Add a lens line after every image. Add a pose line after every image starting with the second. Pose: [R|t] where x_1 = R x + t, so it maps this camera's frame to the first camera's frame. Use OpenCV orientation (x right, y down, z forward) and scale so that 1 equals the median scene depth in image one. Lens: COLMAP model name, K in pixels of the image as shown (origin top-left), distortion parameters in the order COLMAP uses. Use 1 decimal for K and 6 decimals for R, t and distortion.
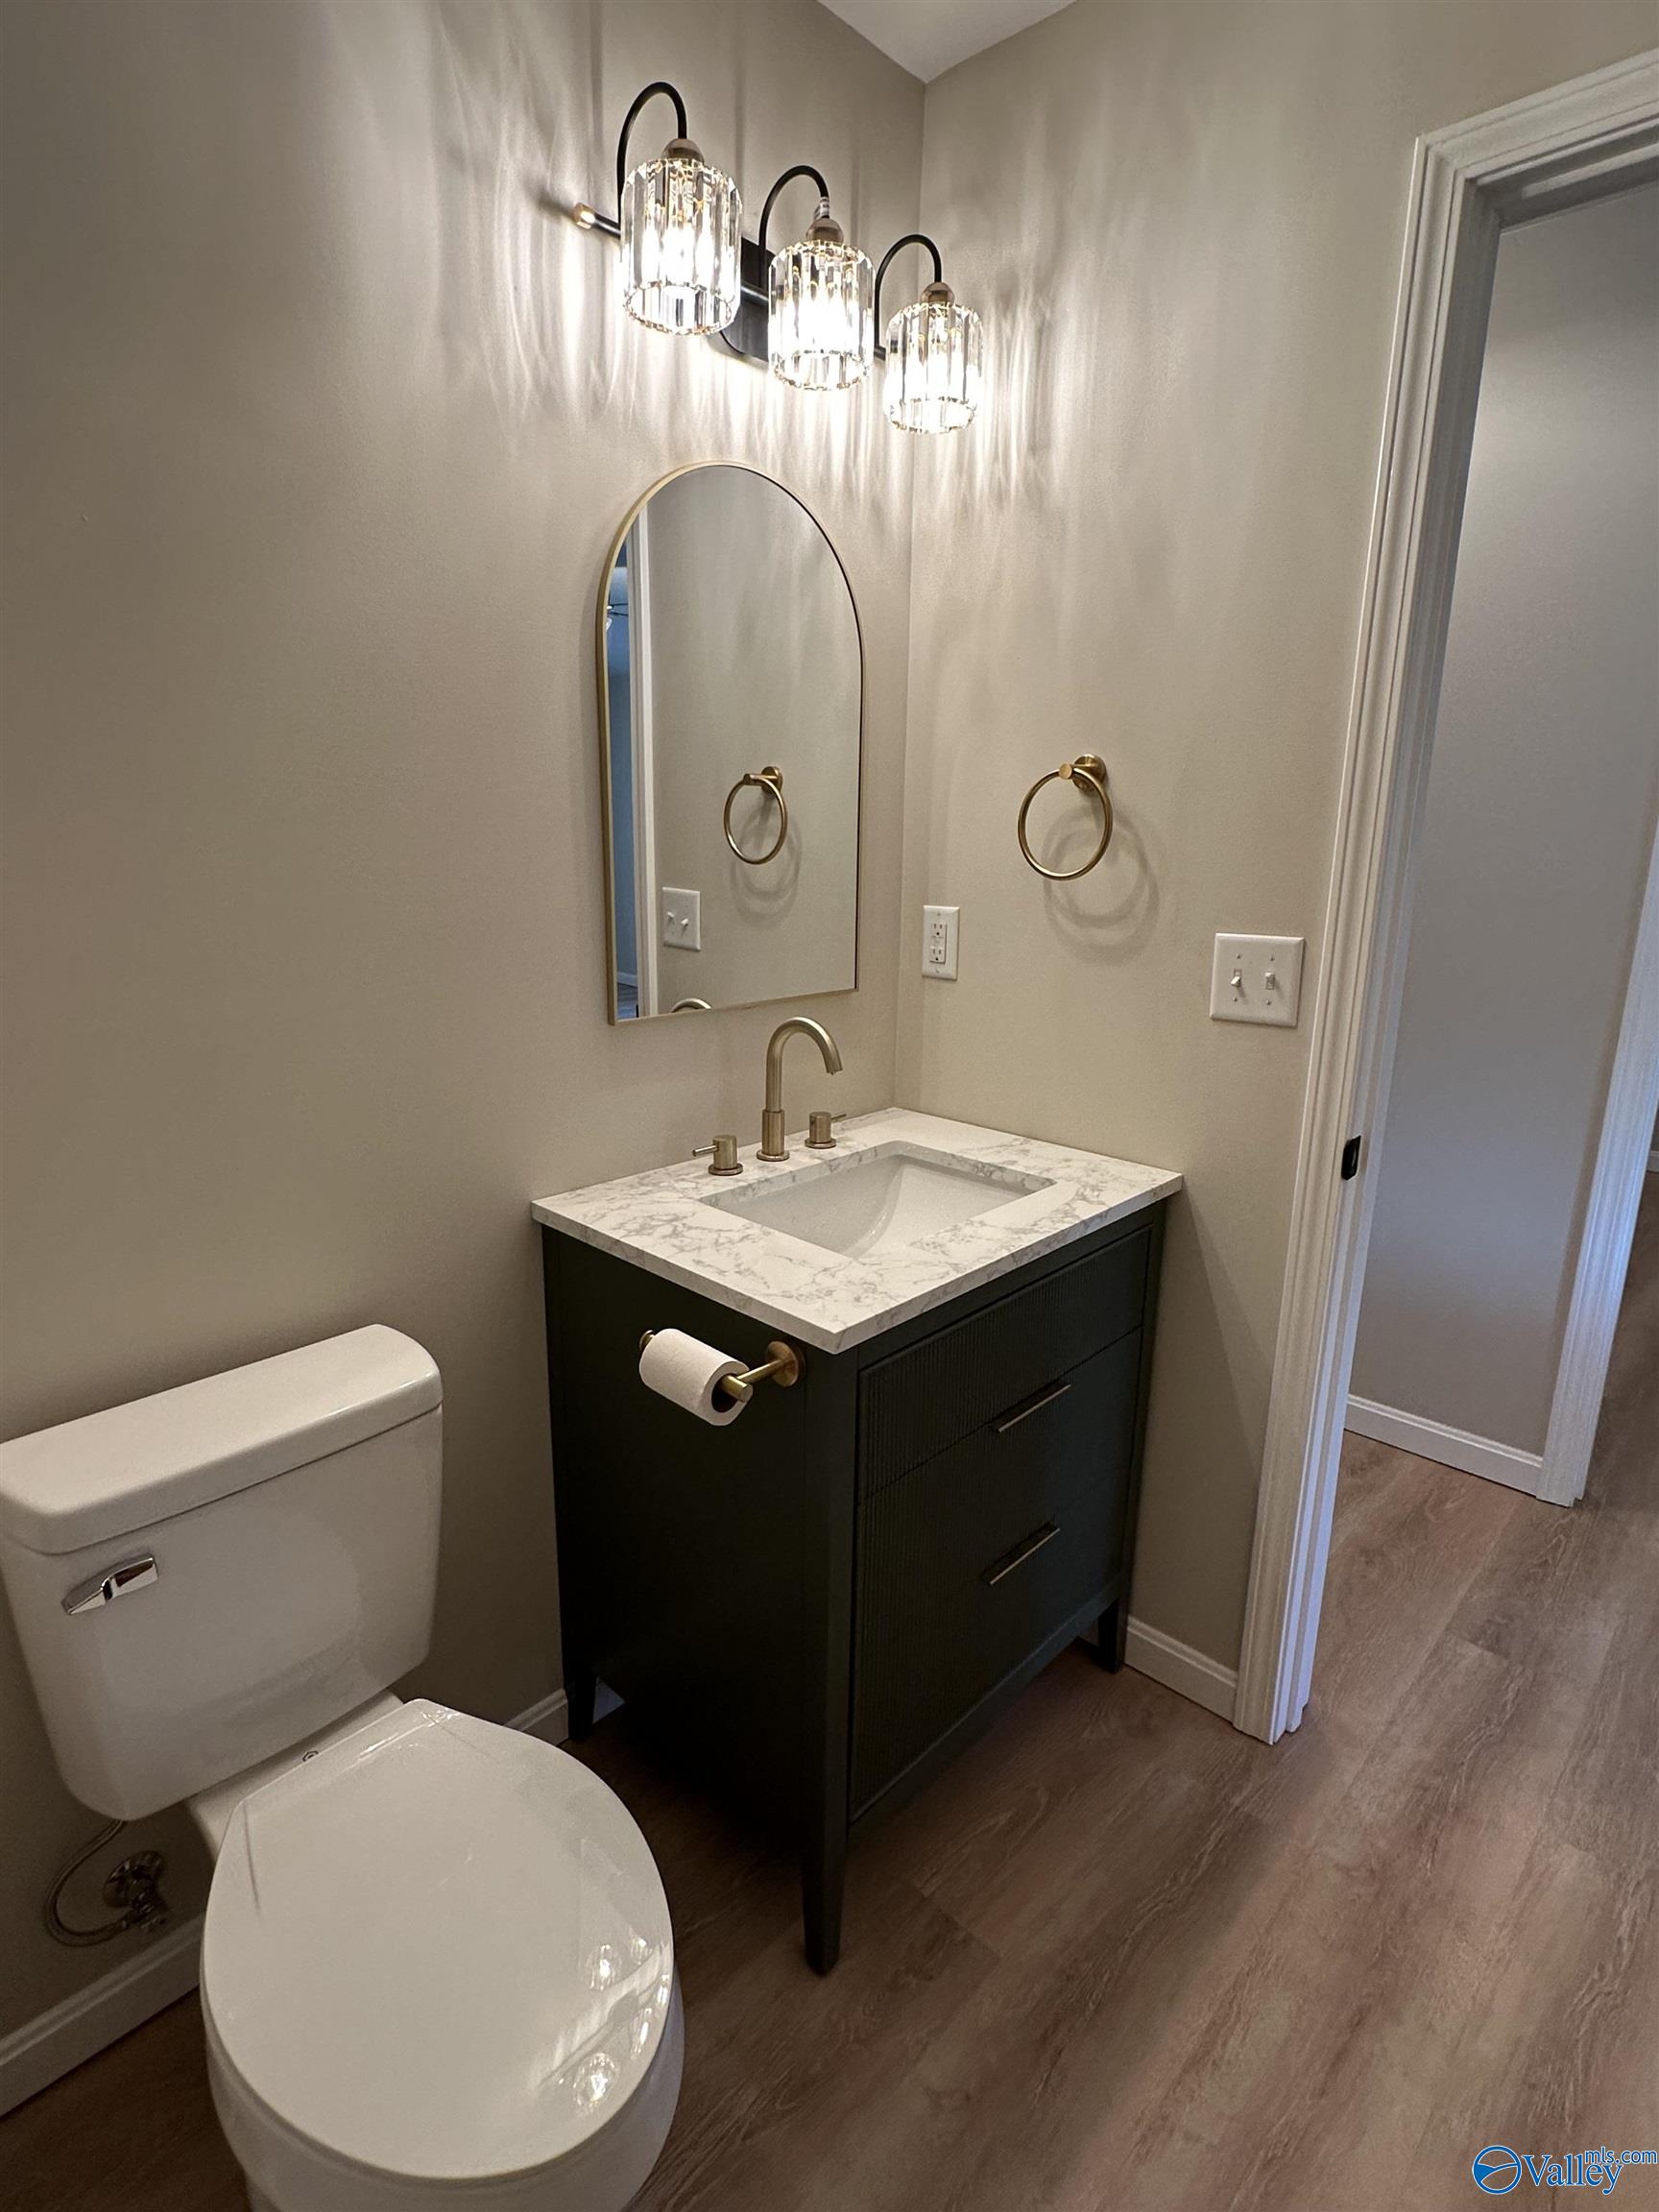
lens RADIAL K [[1140.1, 0, 836.1], [0, 1140.1, 1095.4], [0, 0, 1]] dist [0.009556, -0.001346]
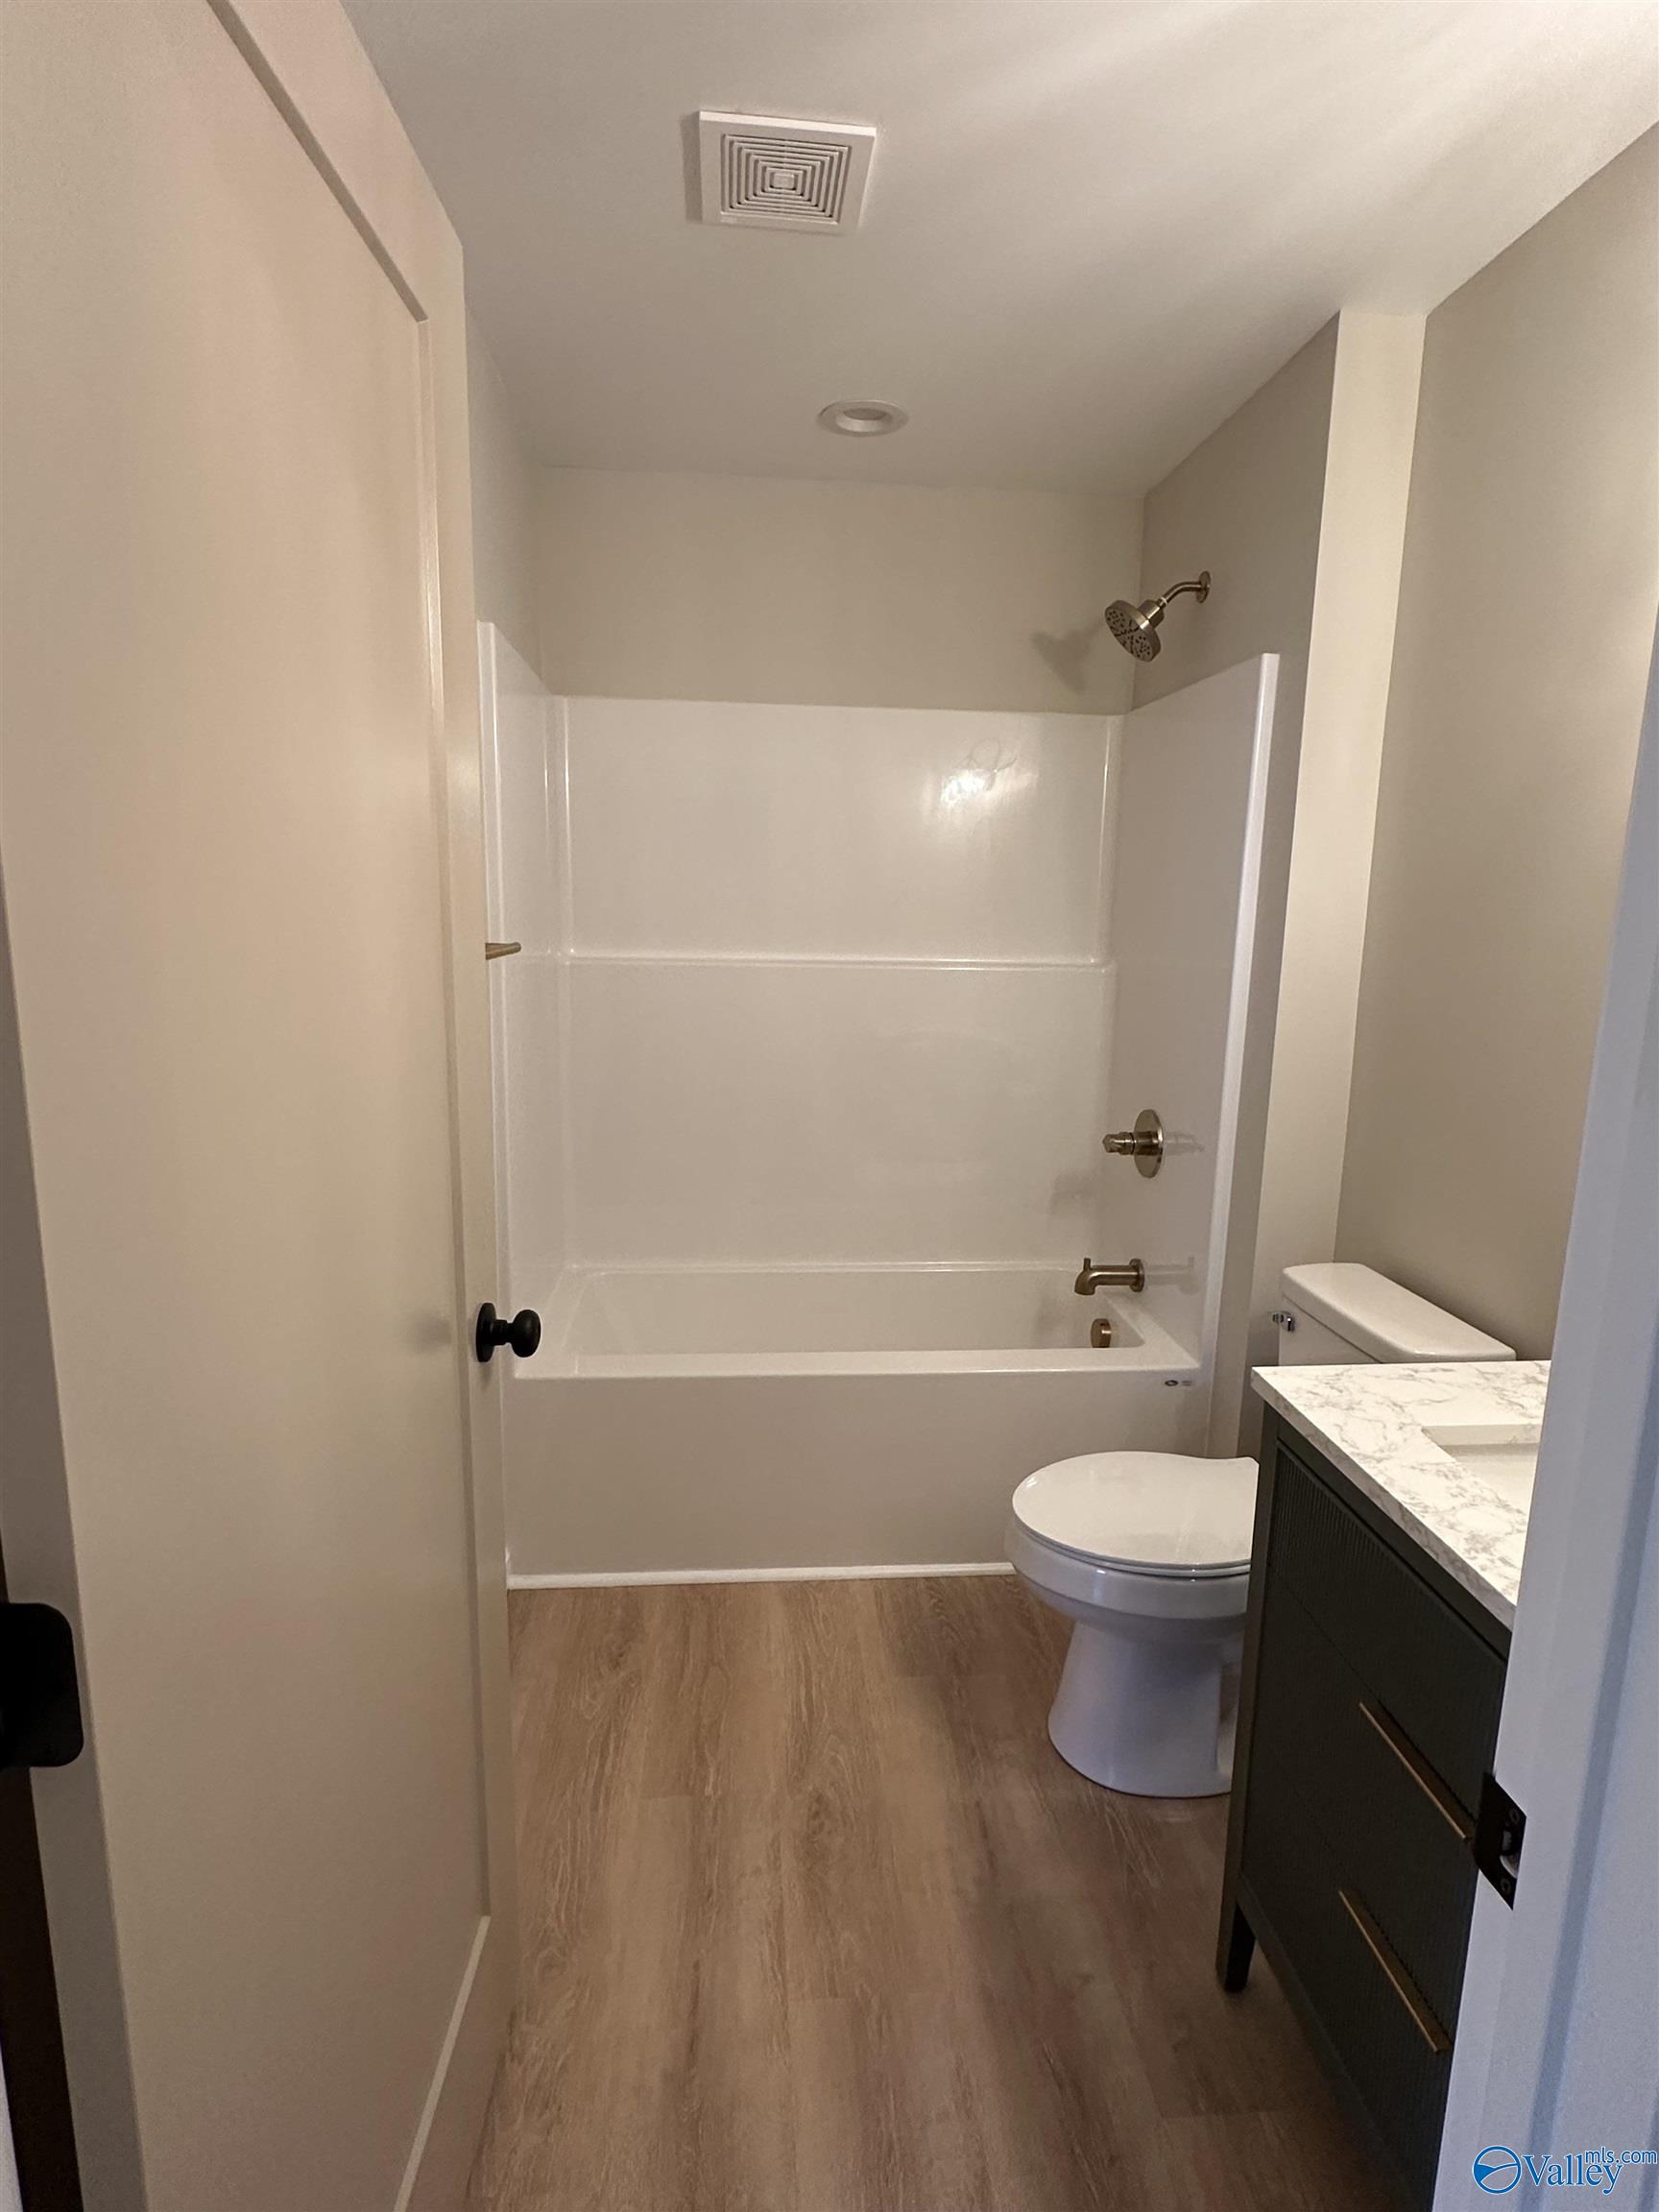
lens RADIAL K [[1140.1, 0, 809.2], [0, 1140.1, 1105.2], [0, 0, 1]] dist [0.009556, -0.001346]
pose [[-0.677354, 0.110102, -0.727371, 0.949096], [-0.206982, 0.920272, 0.332050, -0.286345], [0.705939, 0.375468, -0.600561, 1.047041]]
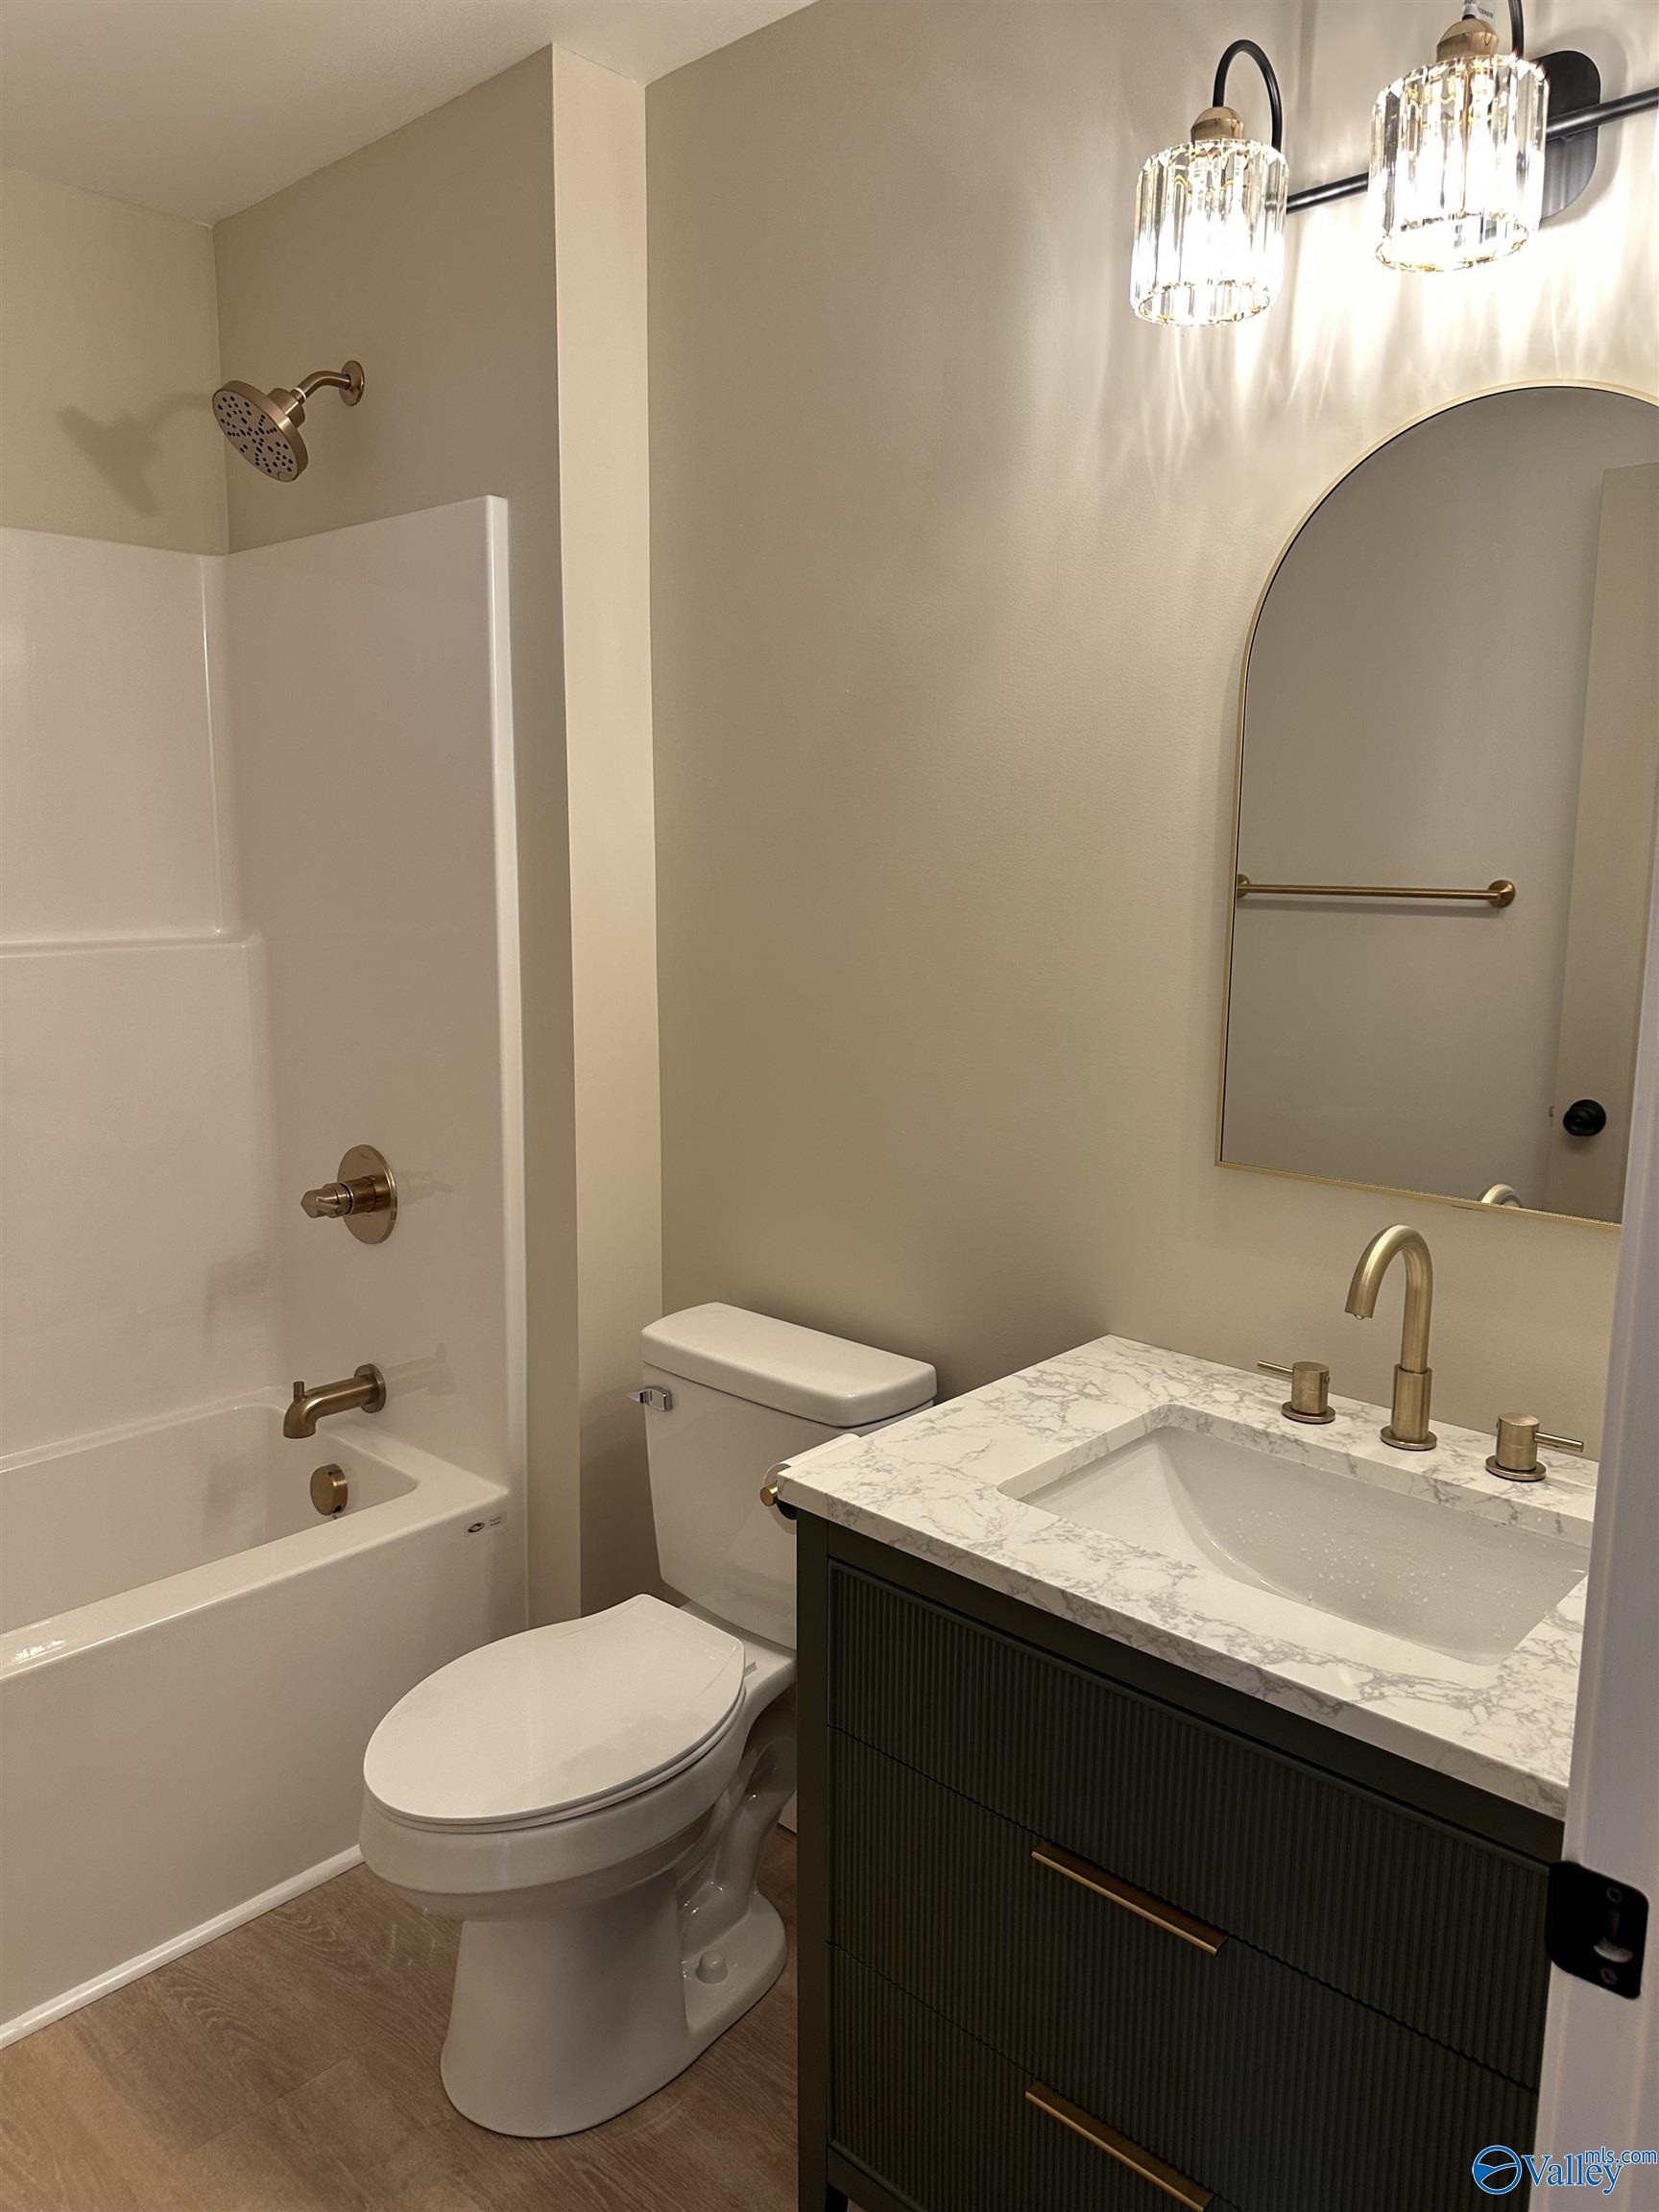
lens RADIAL K [[1573.2, 0, 829.6], [0, 1573.2, 1111.6], [0, 0, 1]] dist [0.050875, -0.067481]
pose [[0.005838, 0.159234, -0.987224, 0.953757], [-0.252881, 0.955387, 0.152603, -0.213032], [0.967480, 0.248759, 0.045844, 0.739659]]
